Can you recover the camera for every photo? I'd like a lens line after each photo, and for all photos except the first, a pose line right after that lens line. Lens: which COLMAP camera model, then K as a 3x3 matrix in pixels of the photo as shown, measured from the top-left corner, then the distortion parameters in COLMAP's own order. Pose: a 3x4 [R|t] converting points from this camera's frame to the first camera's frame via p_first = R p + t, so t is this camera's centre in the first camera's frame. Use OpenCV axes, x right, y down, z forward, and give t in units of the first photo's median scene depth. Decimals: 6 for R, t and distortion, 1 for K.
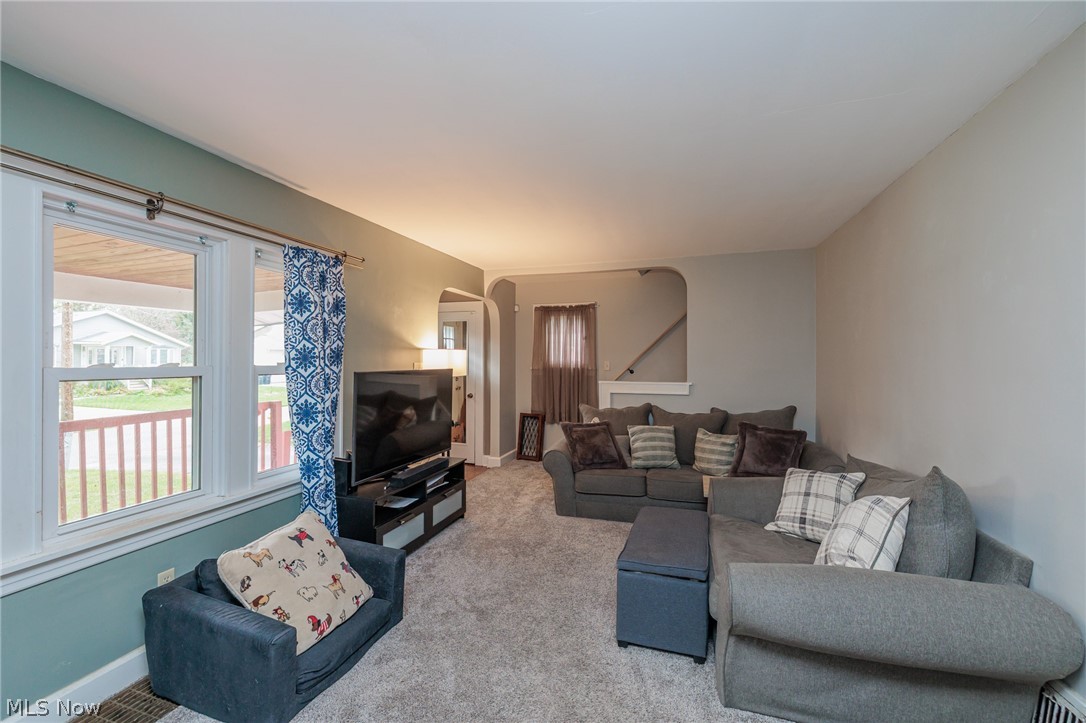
lens RADIAL K [[452.7, 0, 537.1], [0, 452.7, 354.8], [0, 0, 1]] dist [-0.001065, -0.000140]
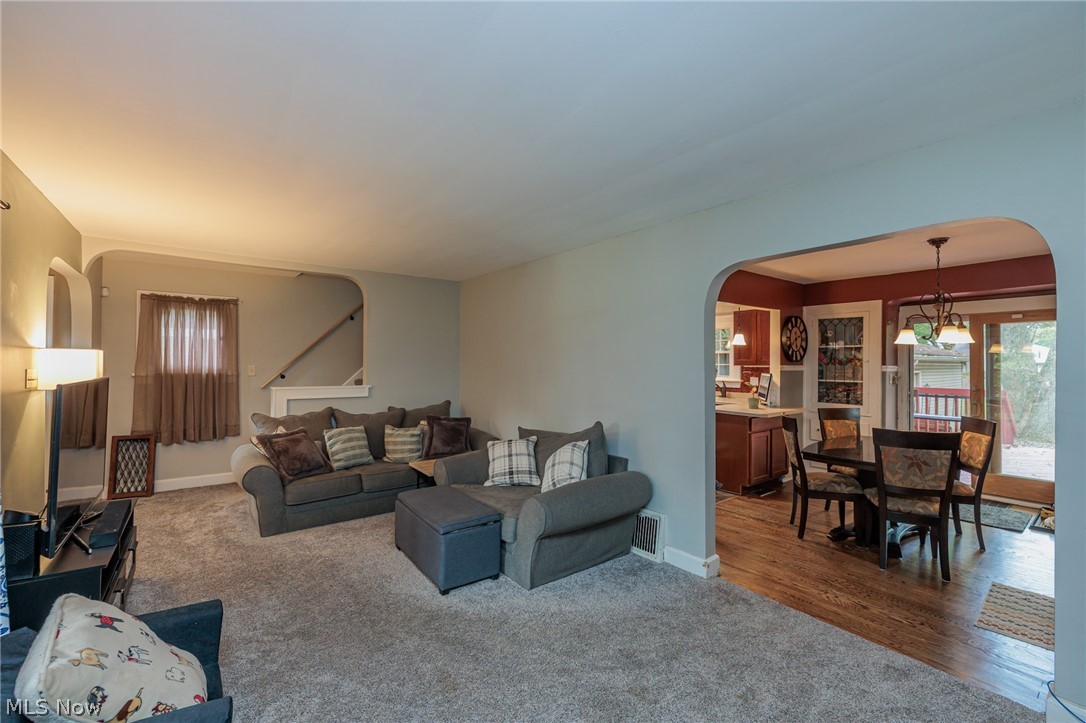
lens RADIAL K [[452.7, 0, 537.1], [0, 452.7, 354.8], [0, 0, 1]] dist [-0.001065, -0.000140]
pose [[0.586651, 0.018783, 0.809622, -0.361037], [-0.013611, 0.999818, -0.013333, -0.004166], [-0.809725, -0.003198, 0.586800, 0.029807]]
